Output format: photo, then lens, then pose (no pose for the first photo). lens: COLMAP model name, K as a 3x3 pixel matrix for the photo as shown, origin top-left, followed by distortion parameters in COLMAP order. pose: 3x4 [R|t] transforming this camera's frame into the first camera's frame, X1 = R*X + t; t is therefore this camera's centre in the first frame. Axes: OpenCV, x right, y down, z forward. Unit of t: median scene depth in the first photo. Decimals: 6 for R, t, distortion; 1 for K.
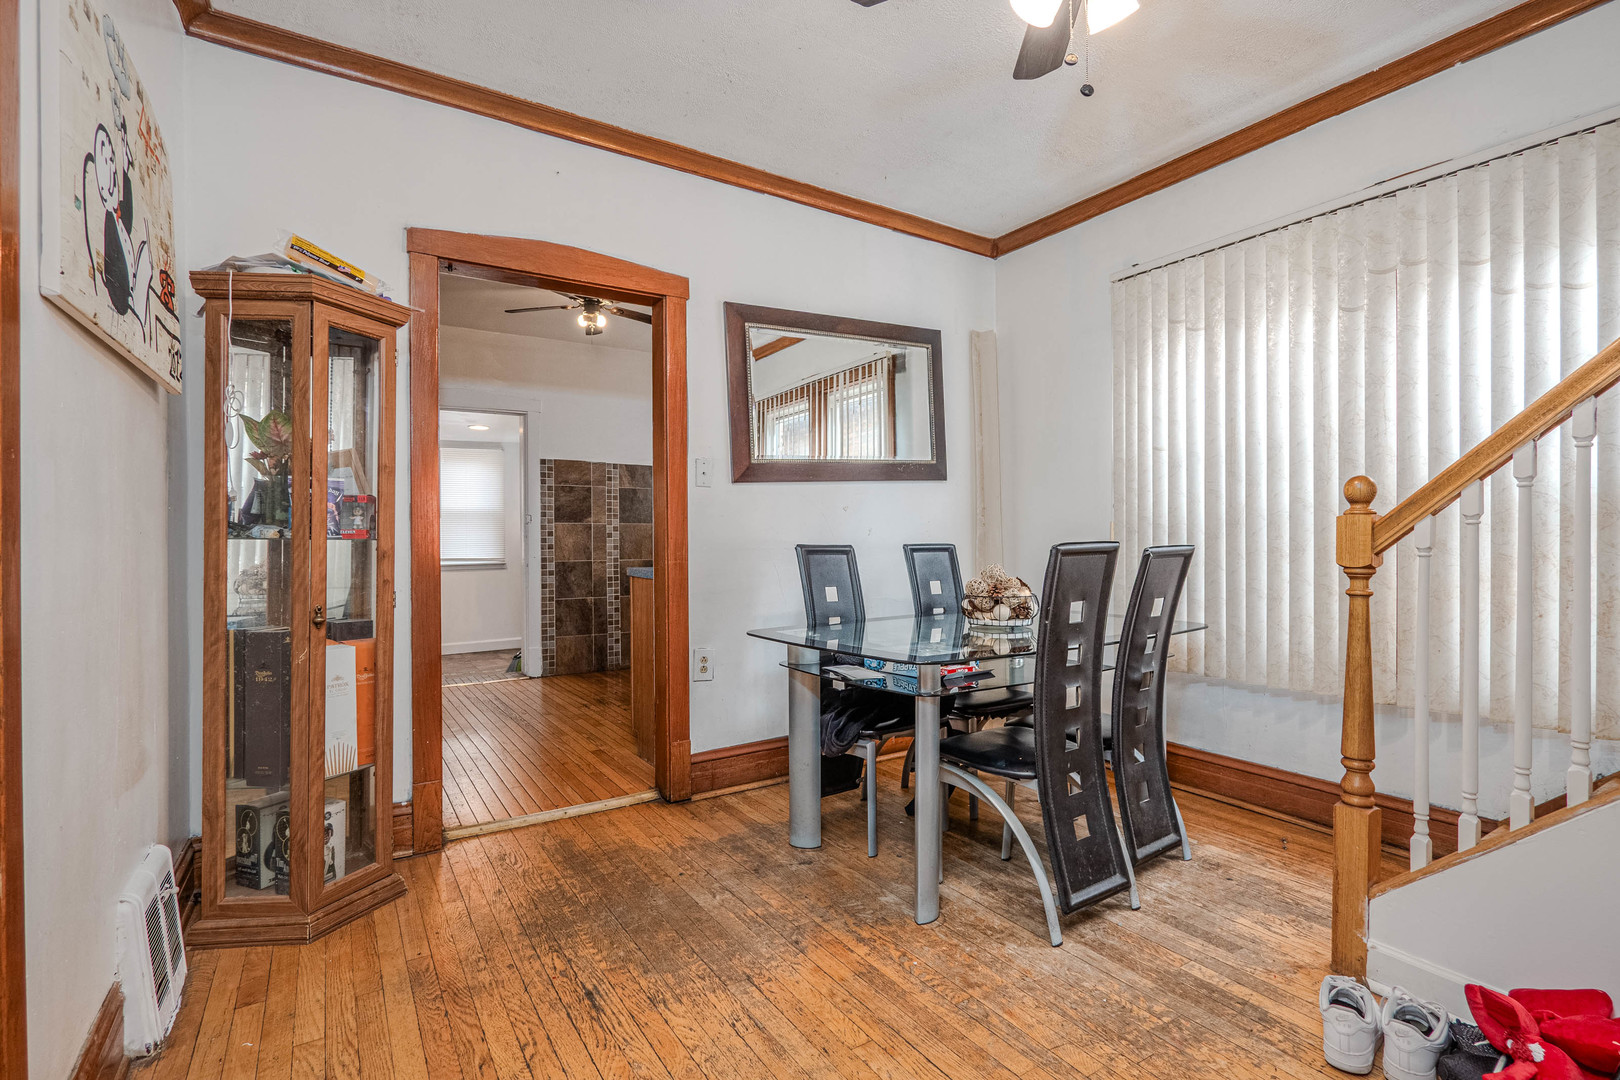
lens RADIAL K [[778.5, 0, 823.6], [0, 778.5, 541.6], [0, 0, 1]] dist [0.018794, -0.000327]
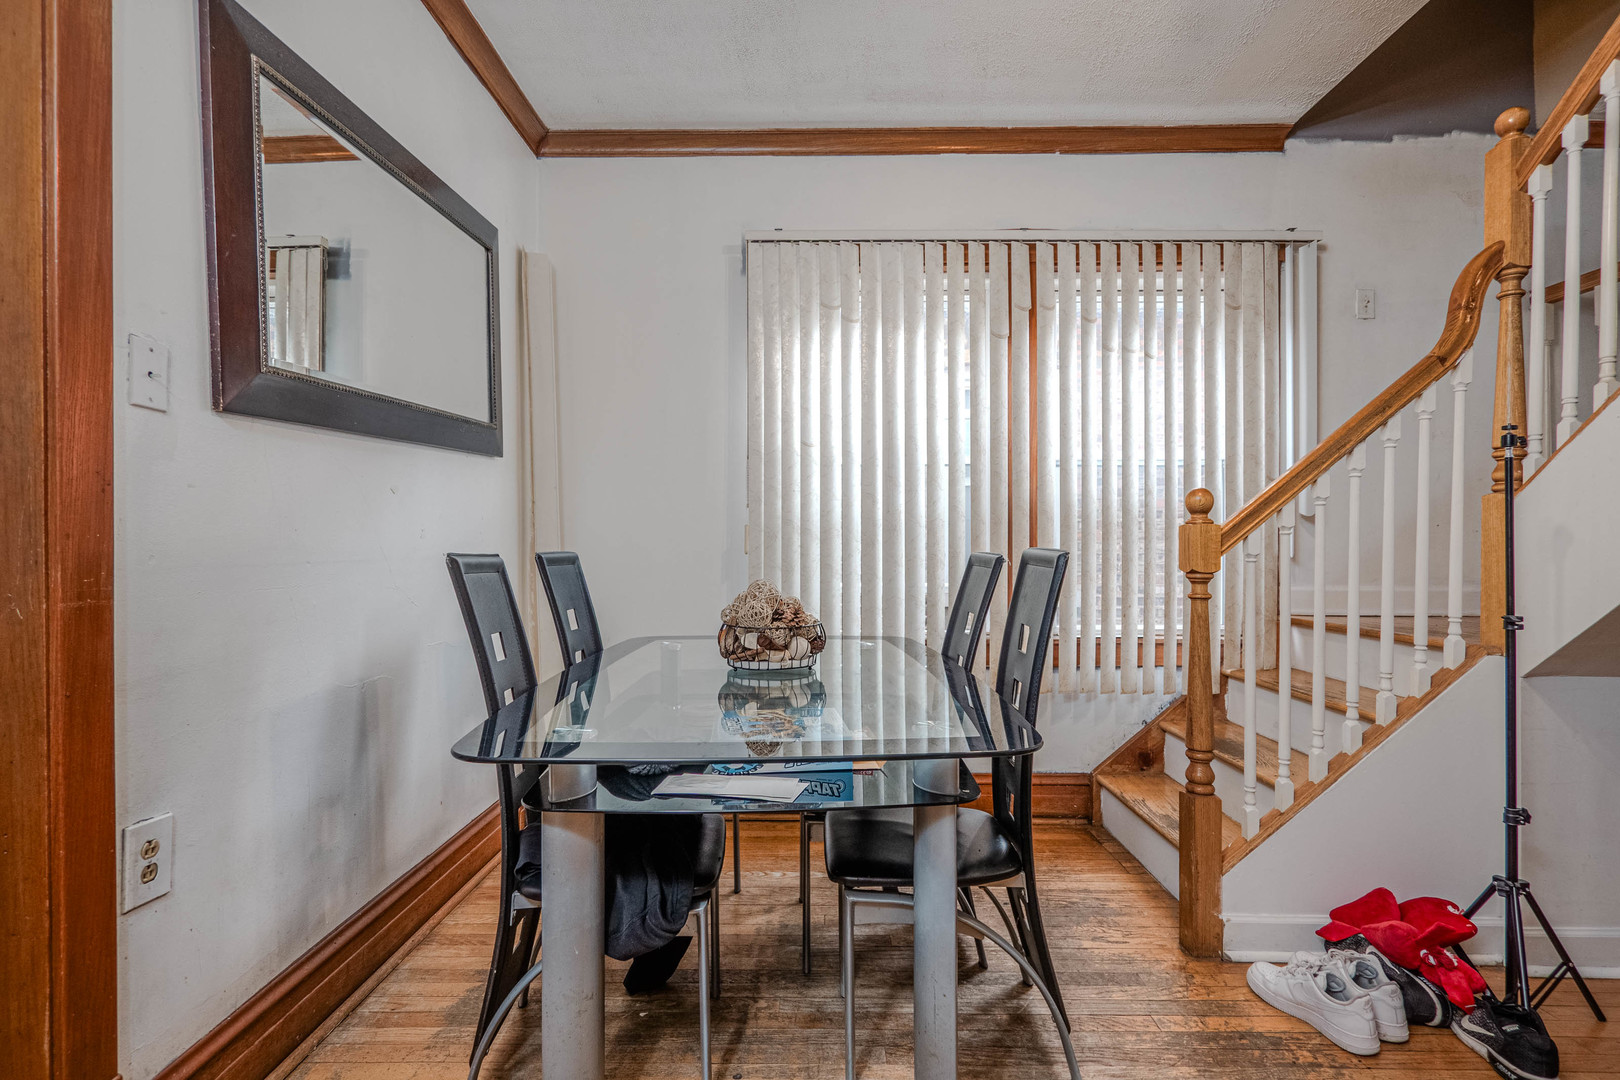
lens RADIAL K [[778.5, 0, 808.6], [0, 778.5, 534.5], [0, 0, 1]] dist [0.018794, -0.000327]
pose [[0.560965, 0.006236, 0.827816, -0.330118], [0.001401, 0.999963, -0.008482, -0.007293], [-0.827839, 0.005918, 0.560935, 0.535263]]
